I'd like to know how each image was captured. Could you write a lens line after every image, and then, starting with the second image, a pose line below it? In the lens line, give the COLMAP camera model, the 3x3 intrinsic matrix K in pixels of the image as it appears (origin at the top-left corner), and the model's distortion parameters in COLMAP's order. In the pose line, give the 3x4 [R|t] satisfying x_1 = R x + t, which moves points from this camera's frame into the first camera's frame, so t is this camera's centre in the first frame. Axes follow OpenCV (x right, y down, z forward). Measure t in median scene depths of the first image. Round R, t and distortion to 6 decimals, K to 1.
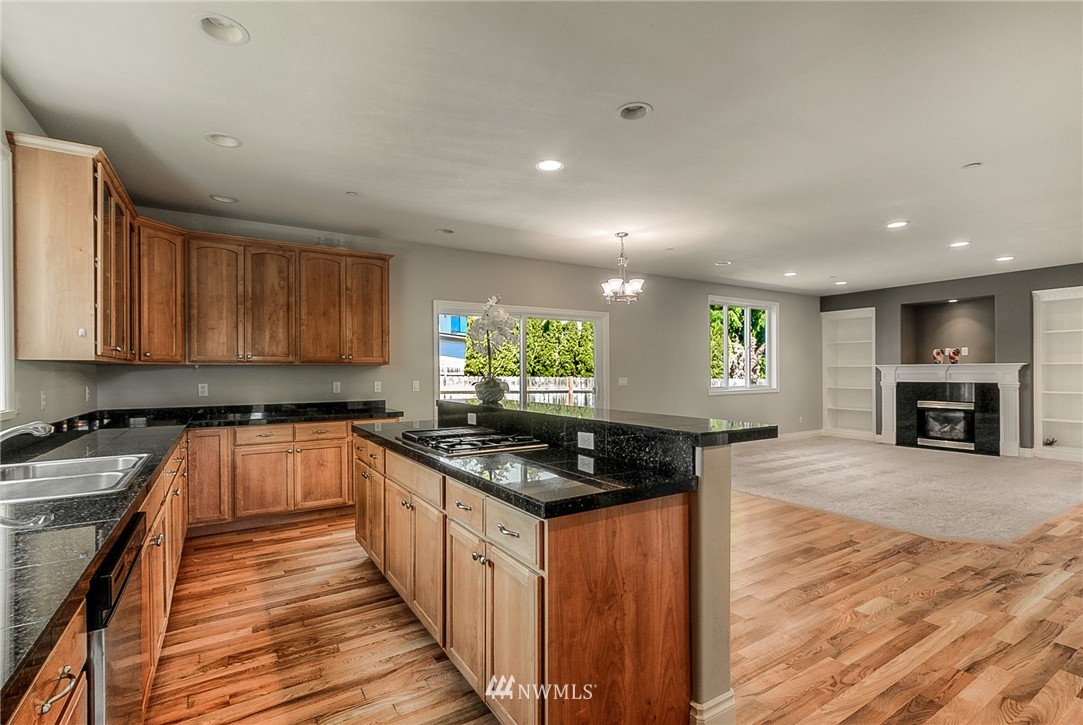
lens RADIAL K [[499.8, 0, 540.6], [0, 499.8, 372.5], [0, 0, 1]] dist [0.000332, 0.004438]
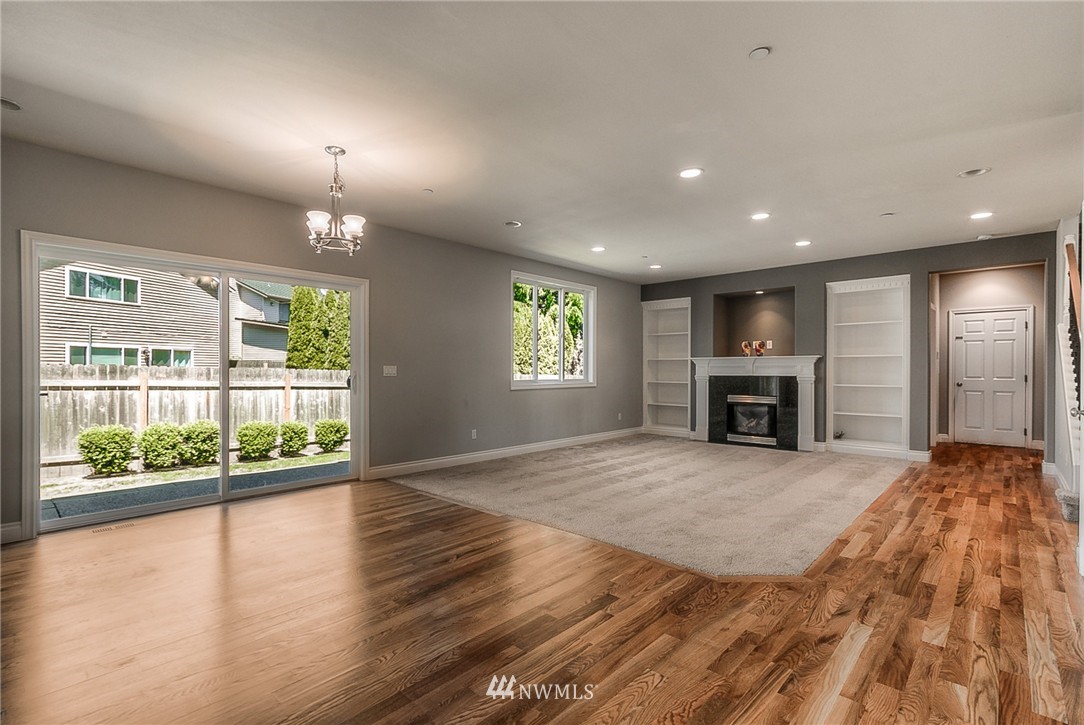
lens RADIAL K [[500.3, 0, 536.5], [0, 500.3, 370.1], [0, 0, 1]] dist [0.000332, 0.004438]
pose [[0.968160, 0.008295, 0.250196, 0.167090], [-0.007652, 0.999964, -0.003541, 0.015657], [-0.250217, 0.001514, 0.968189, 0.172644]]
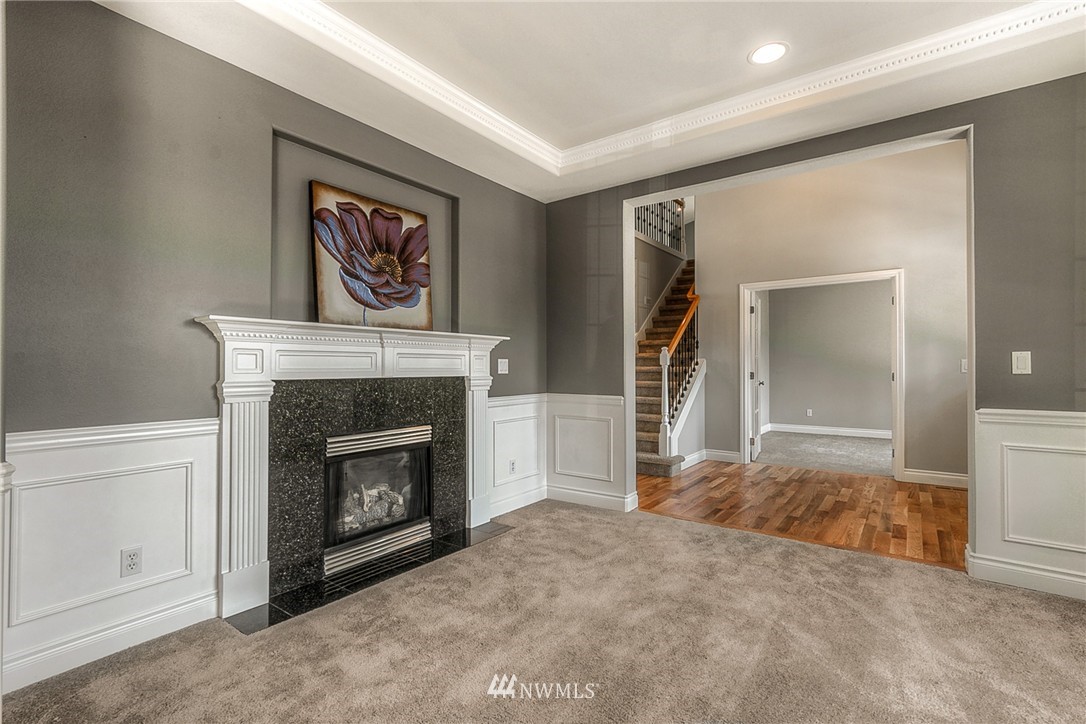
lens RADIAL K [[501.2, 0, 537.3], [0, 501.2, 361.5], [0, 0, 1]] dist [0.000332, 0.004438]
pose [[-0.351664, 0.015877, 0.935992, 0.430176], [0.002887, 0.999870, -0.015876, 0.013430], [-0.936122, -0.002881, -0.351664, 1.047555]]
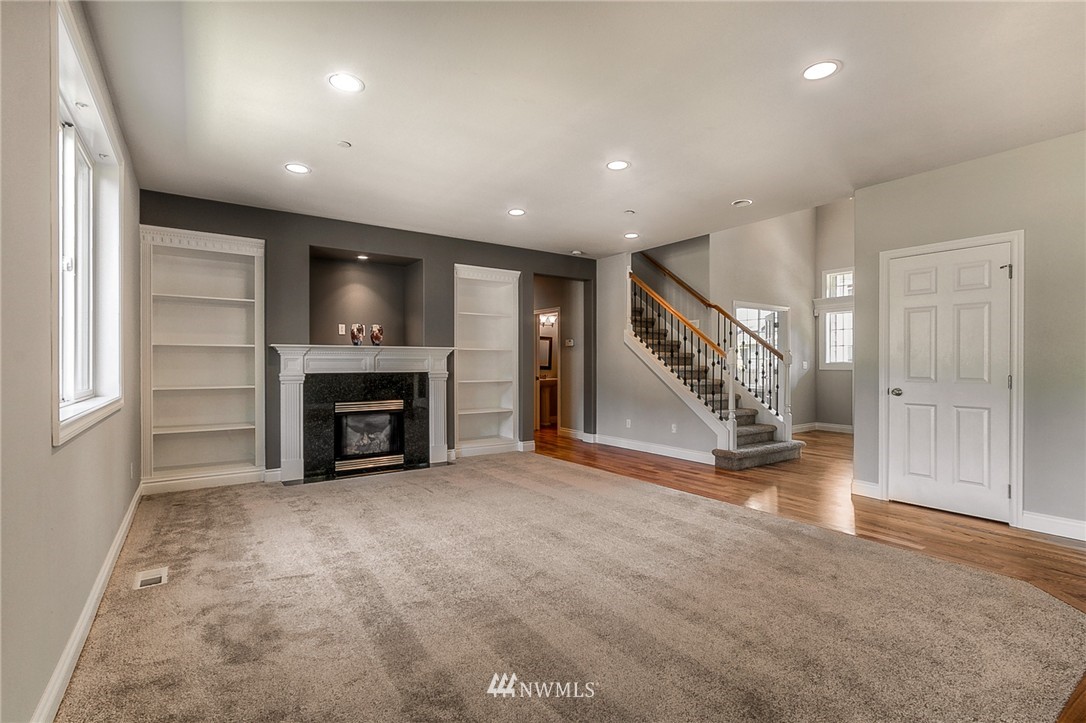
lens RADIAL K [[501.2, 0, 544.6], [0, 501.2, 363.3], [0, 0, 1]] dist [0.000332, 0.004438]
pose [[-0.042051, 0.007679, 0.999086, 0.114402], [0.004490, 0.999962, -0.007496, 0.012880], [-0.999105, 0.004171, -0.042084, 0.807894]]
